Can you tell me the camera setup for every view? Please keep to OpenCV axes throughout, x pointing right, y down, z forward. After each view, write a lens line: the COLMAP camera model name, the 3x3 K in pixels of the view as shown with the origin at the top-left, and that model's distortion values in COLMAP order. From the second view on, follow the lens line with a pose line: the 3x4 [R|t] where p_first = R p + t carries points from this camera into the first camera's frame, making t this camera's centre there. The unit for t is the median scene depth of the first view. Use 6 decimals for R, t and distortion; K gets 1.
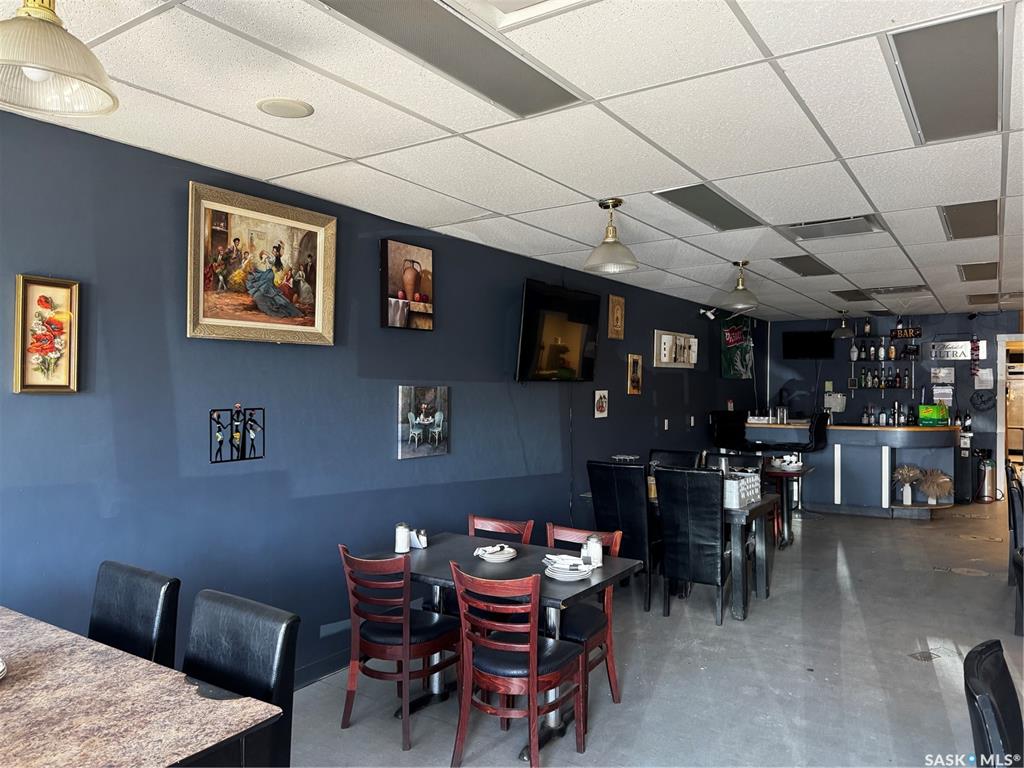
lens RADIAL K [[724.9, 0, 515.2], [0, 724.9, 388.4], [0, 0, 1]] dist [0.066159, -0.077937]
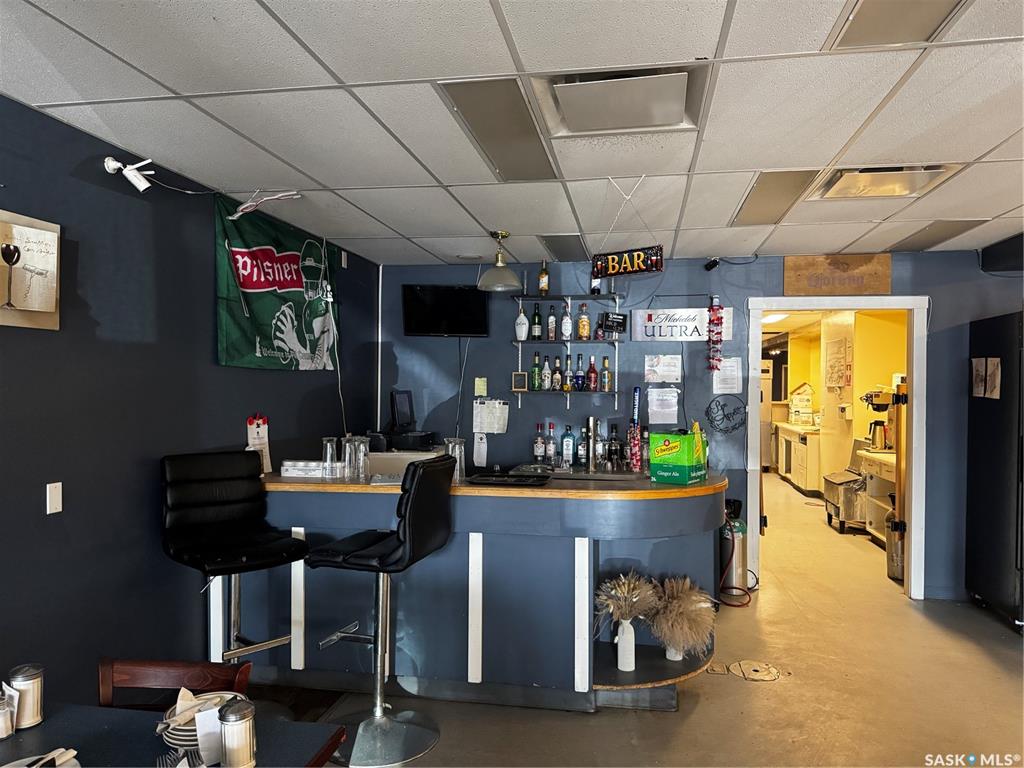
lens RADIAL K [[724.9, 0, 511.9], [0, 724.9, 385.1], [0, 0, 1]] dist [0.066159, -0.077937]
pose [[0.919727, 0.005362, 0.392521, 0.549702], [-0.004284, 0.999984, -0.003623, -0.005774], [-0.392535, 0.001651, 0.919736, 1.141049]]
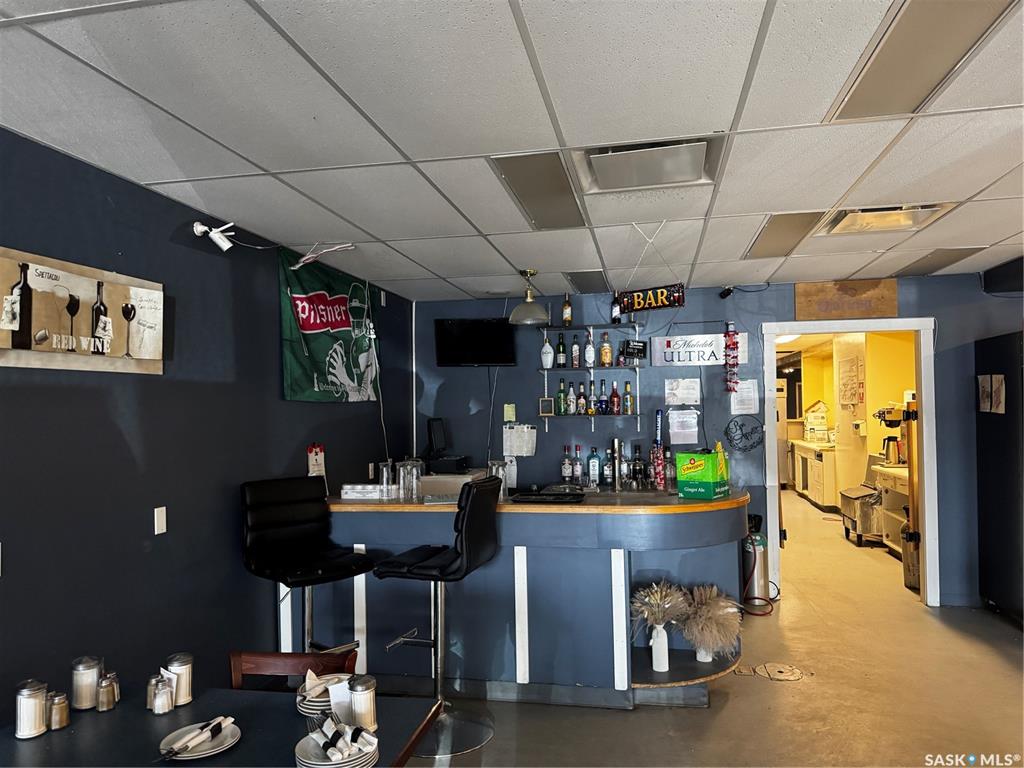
lens RADIAL K [[724.9, 0, 501.0], [0, 724.9, 393.9], [0, 0, 1]] dist [0.066159, -0.077937]
pose [[0.930866, -0.008888, 0.365252, 0.490809], [0.018818, 0.999543, -0.023636, -0.010495], [-0.364875, 0.028876, 0.930608, 1.079454]]
